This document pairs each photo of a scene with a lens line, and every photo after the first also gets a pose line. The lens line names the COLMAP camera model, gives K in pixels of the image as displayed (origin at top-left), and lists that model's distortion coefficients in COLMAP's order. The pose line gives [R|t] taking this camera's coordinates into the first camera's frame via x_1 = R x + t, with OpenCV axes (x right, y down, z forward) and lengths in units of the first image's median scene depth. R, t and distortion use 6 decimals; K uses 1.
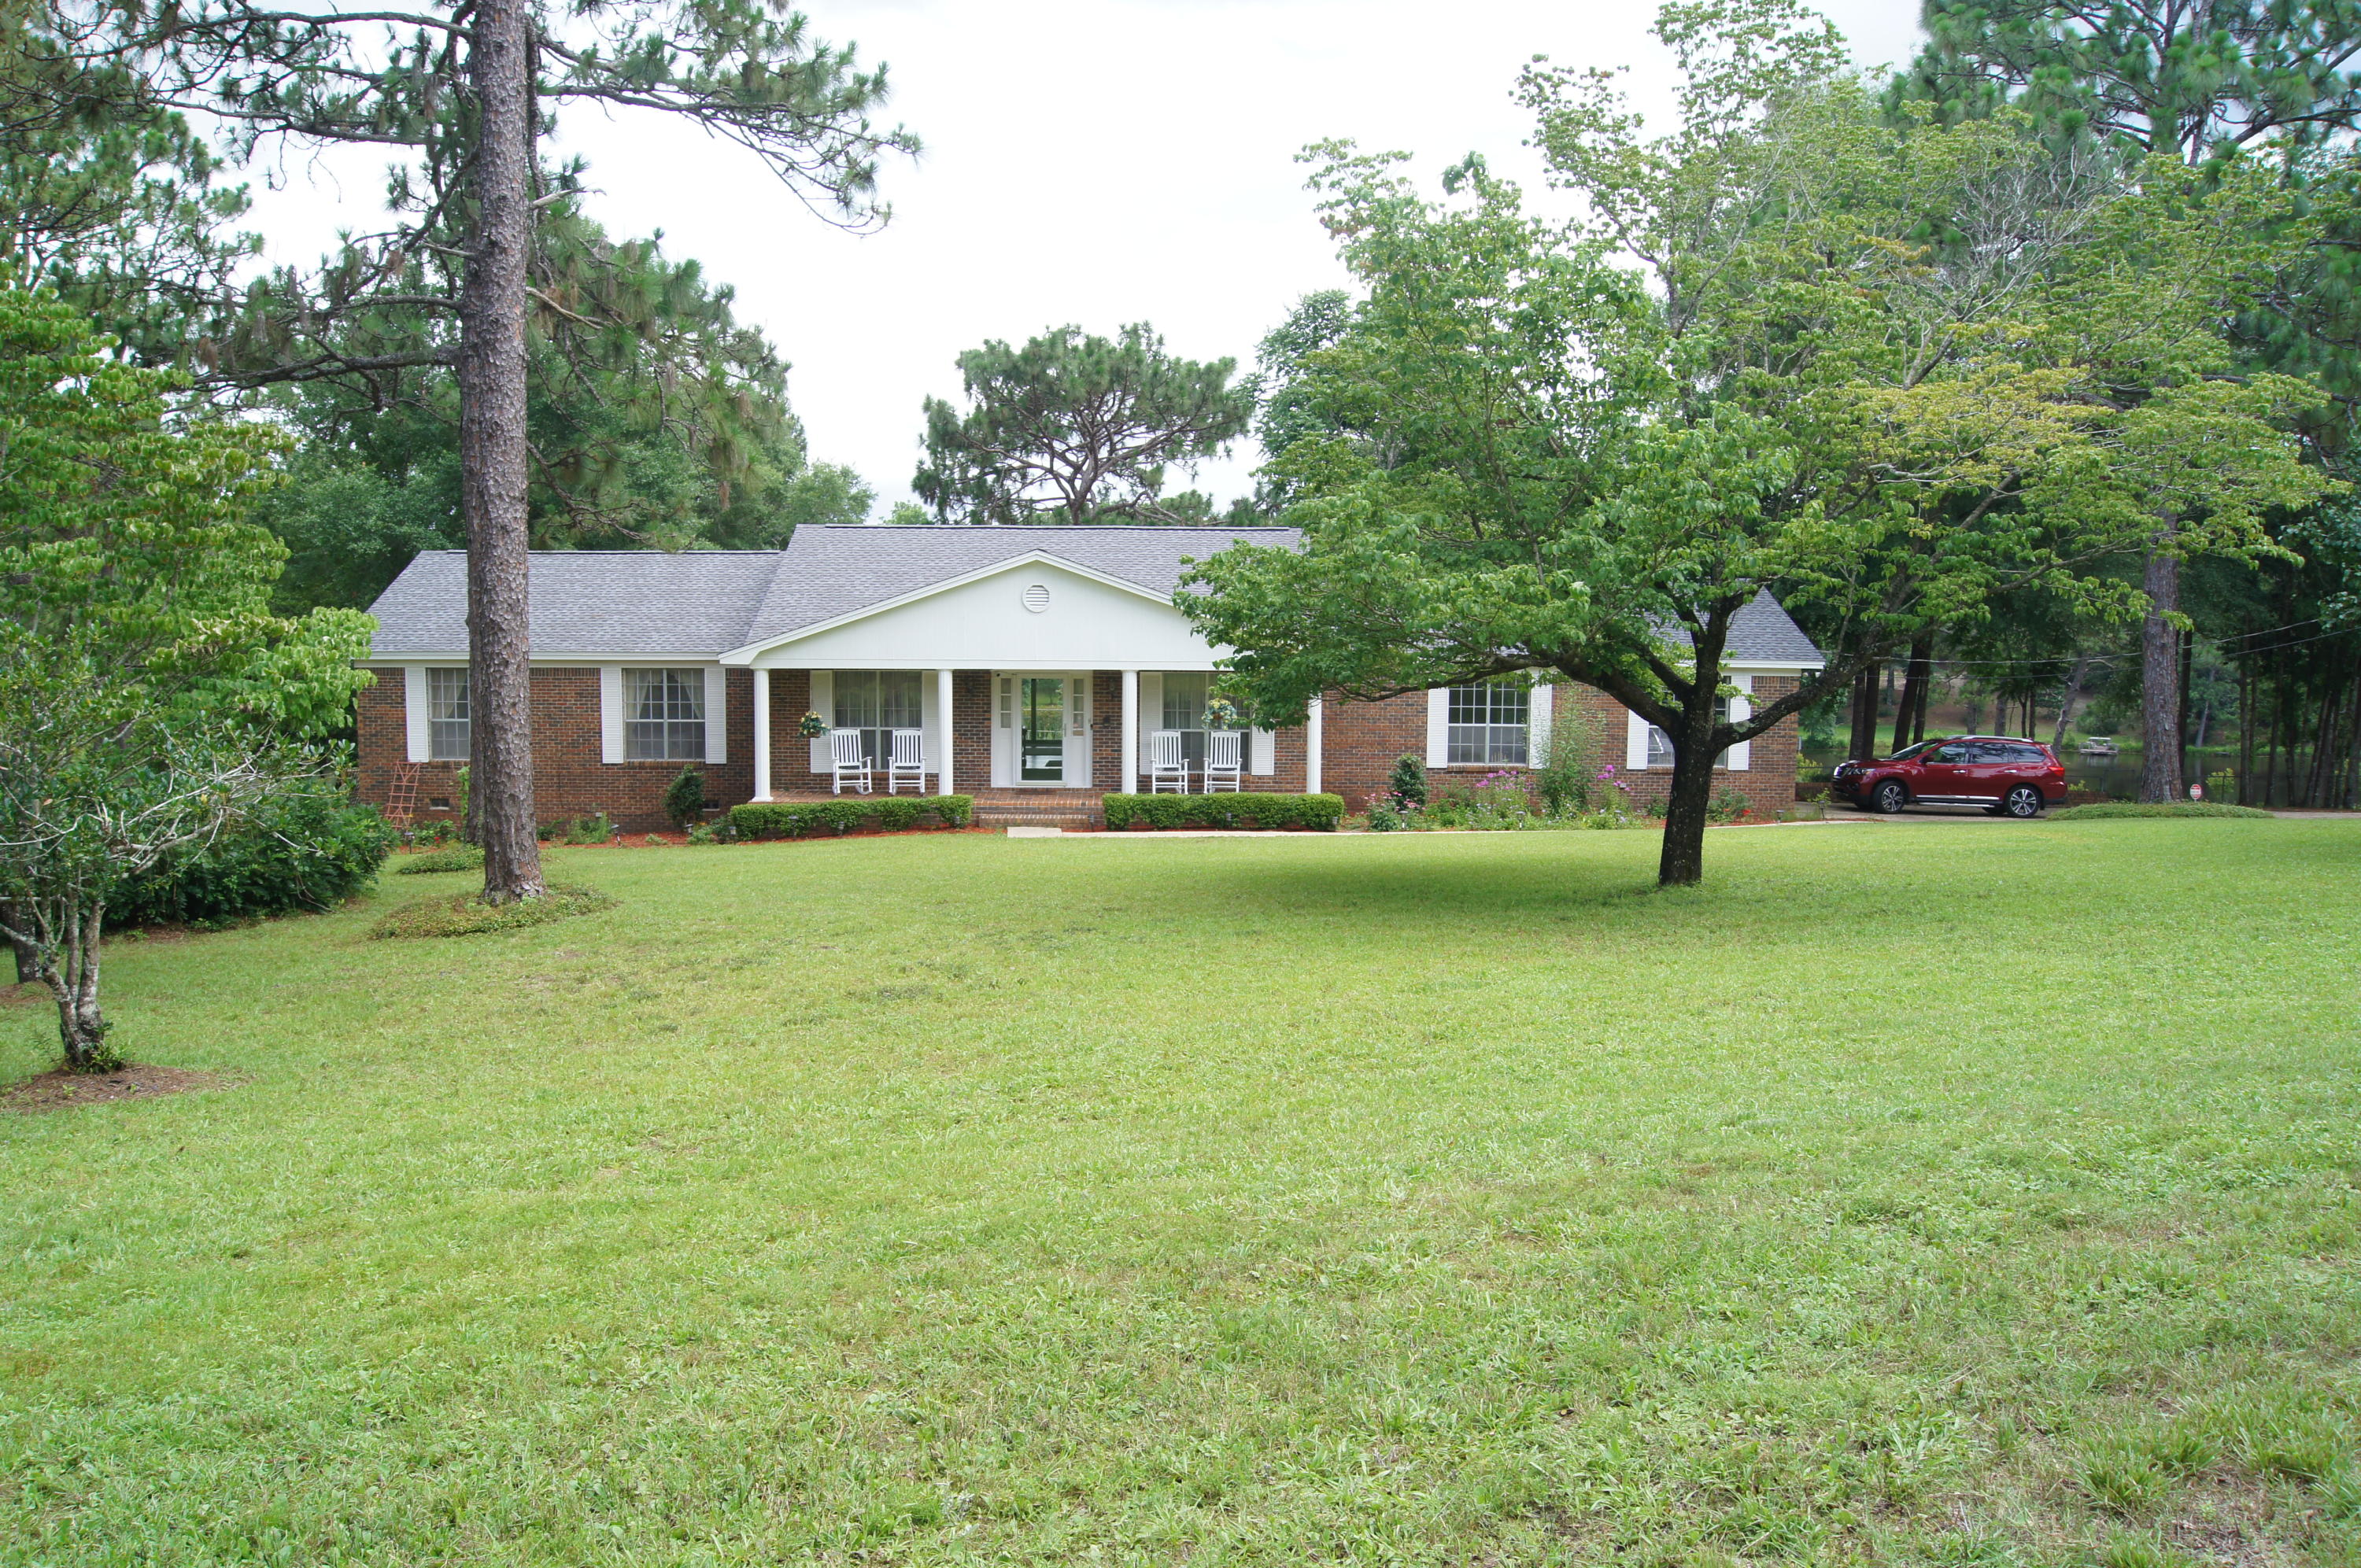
lens RADIAL K [[1850.9, 0, 1191.2], [0, 1850.9, 779.8], [0, 0, 1]] dist [-0.002462, 0.001447]
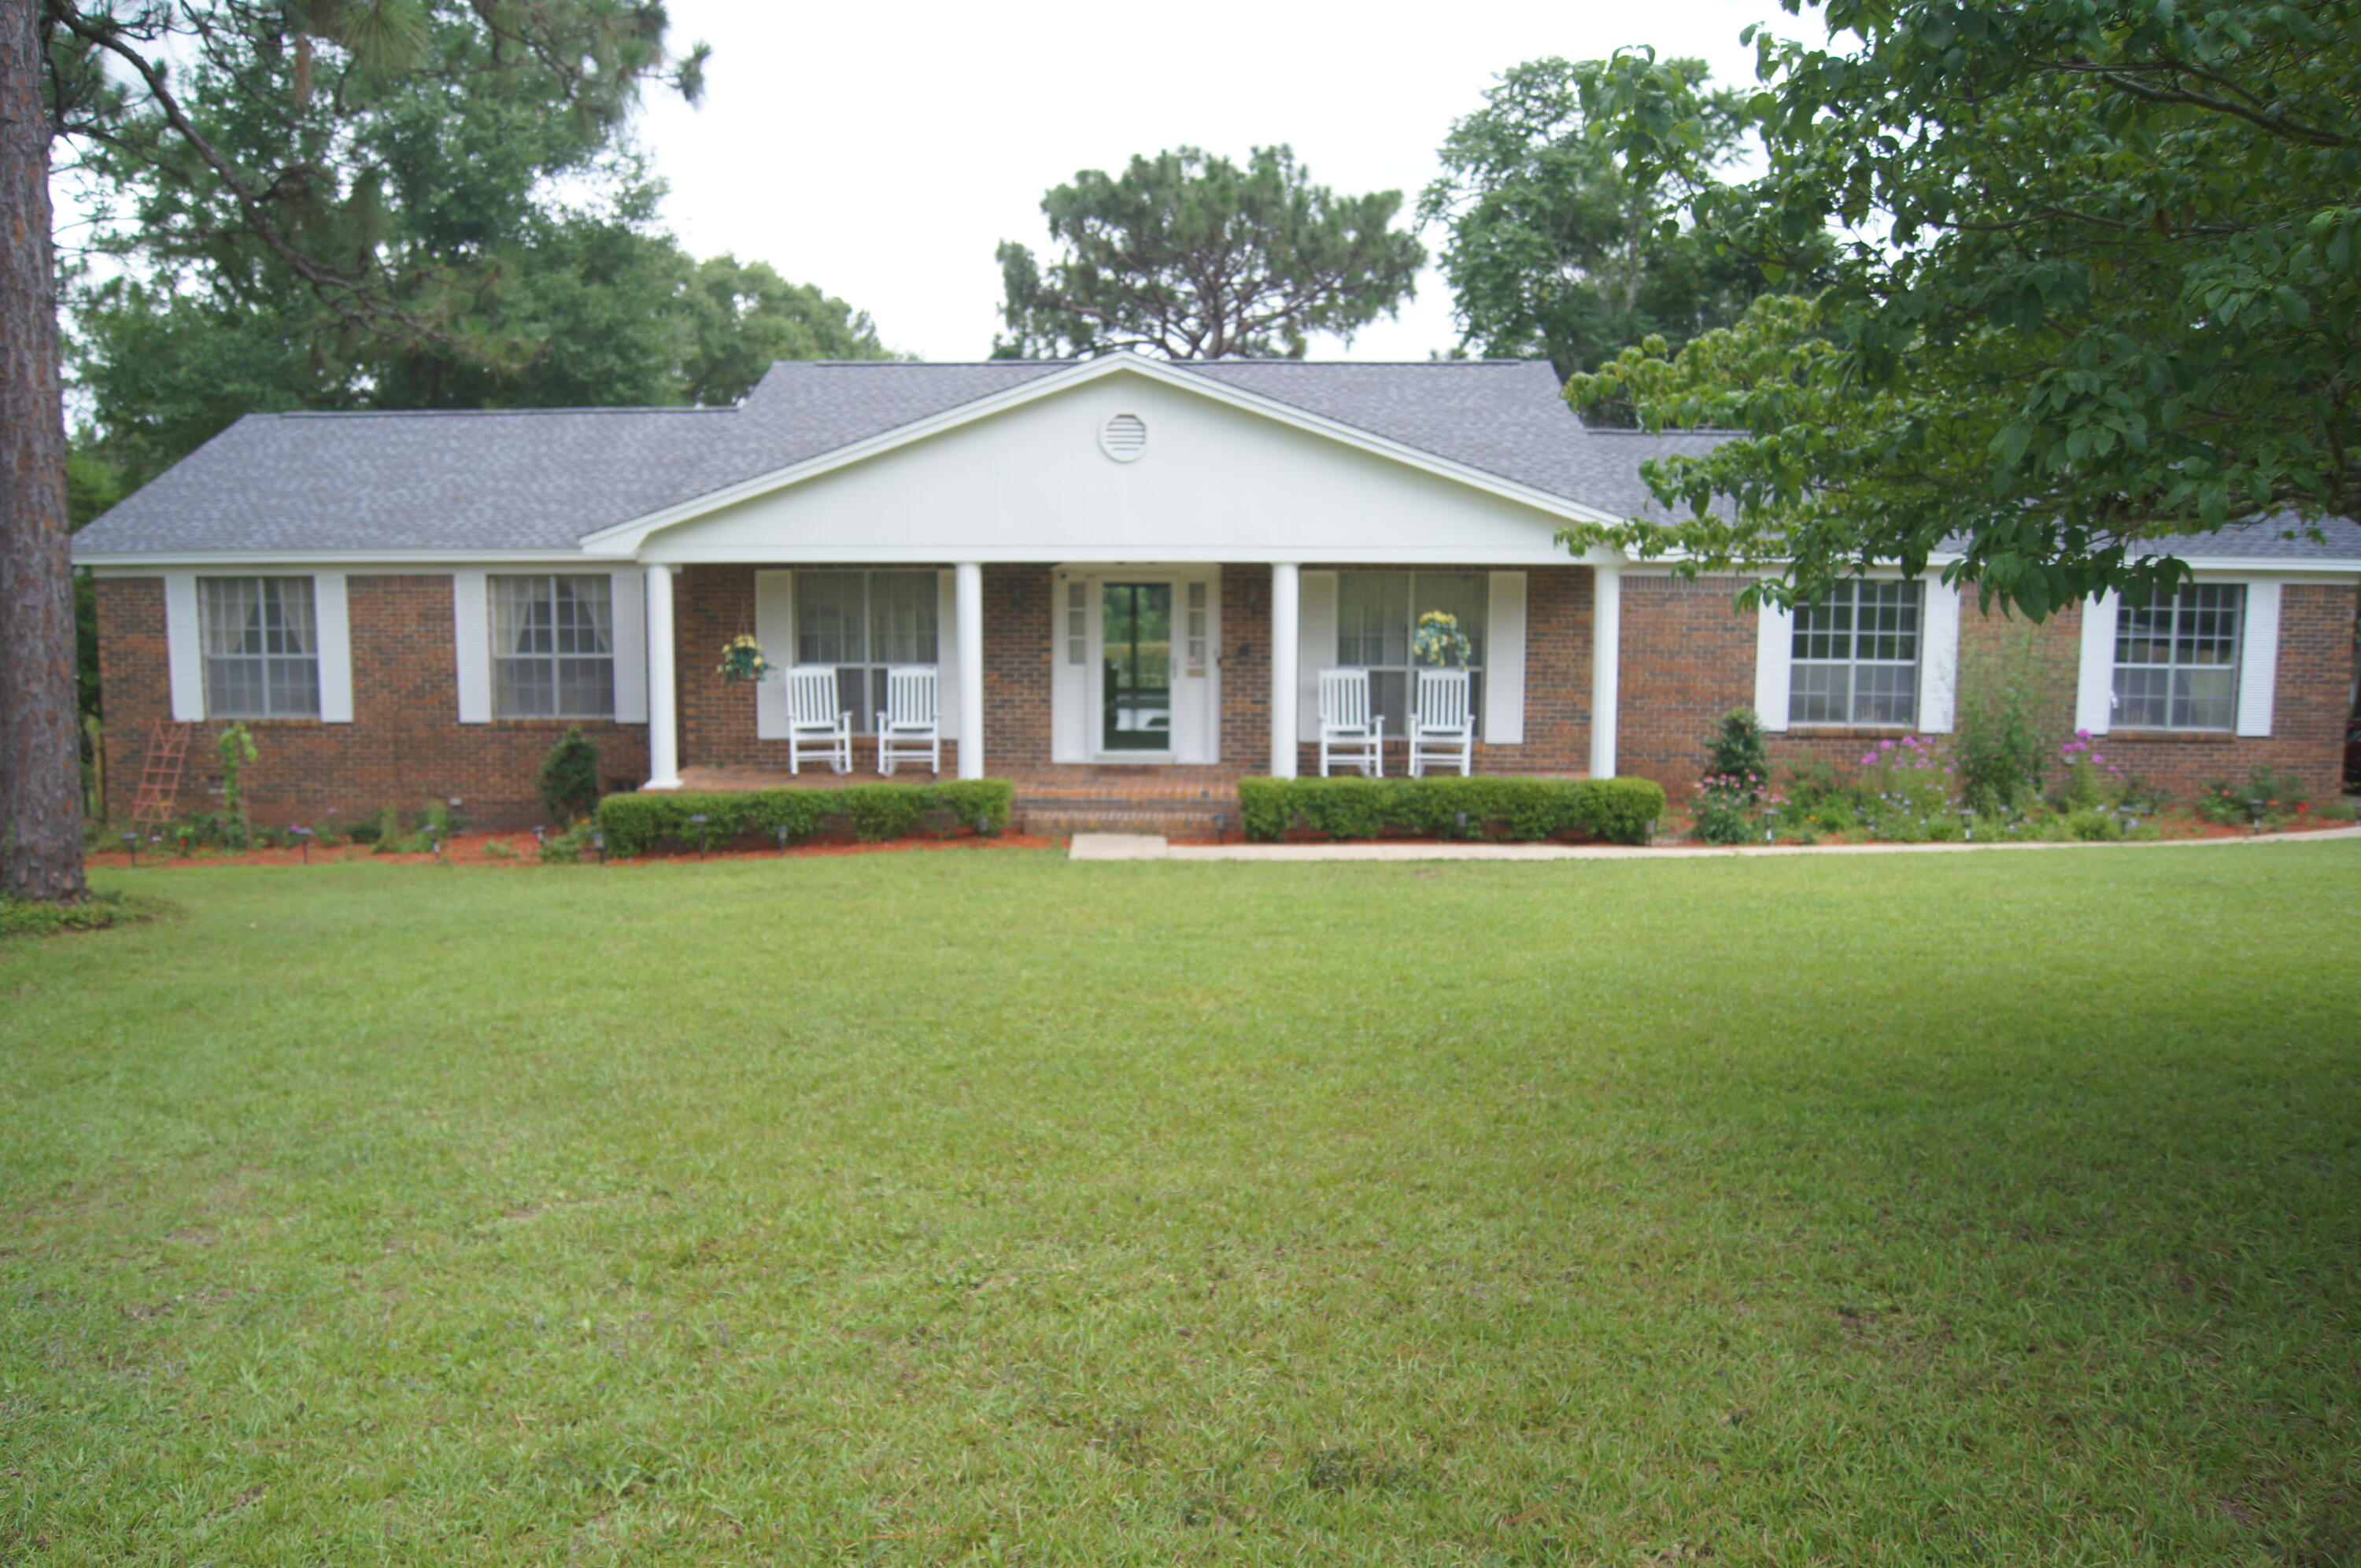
lens RADIAL K [[2199.2, 0, 1175.5], [0, 2199.2, 790.5], [0, 0, 1]] dist [-0.083430, 0.005675]
pose [[0.997530, 0.003029, -0.070180, -0.017502], [-0.001328, 0.999704, 0.024279, -0.004366], [0.070232, -0.024126, 0.997239, 0.286852]]
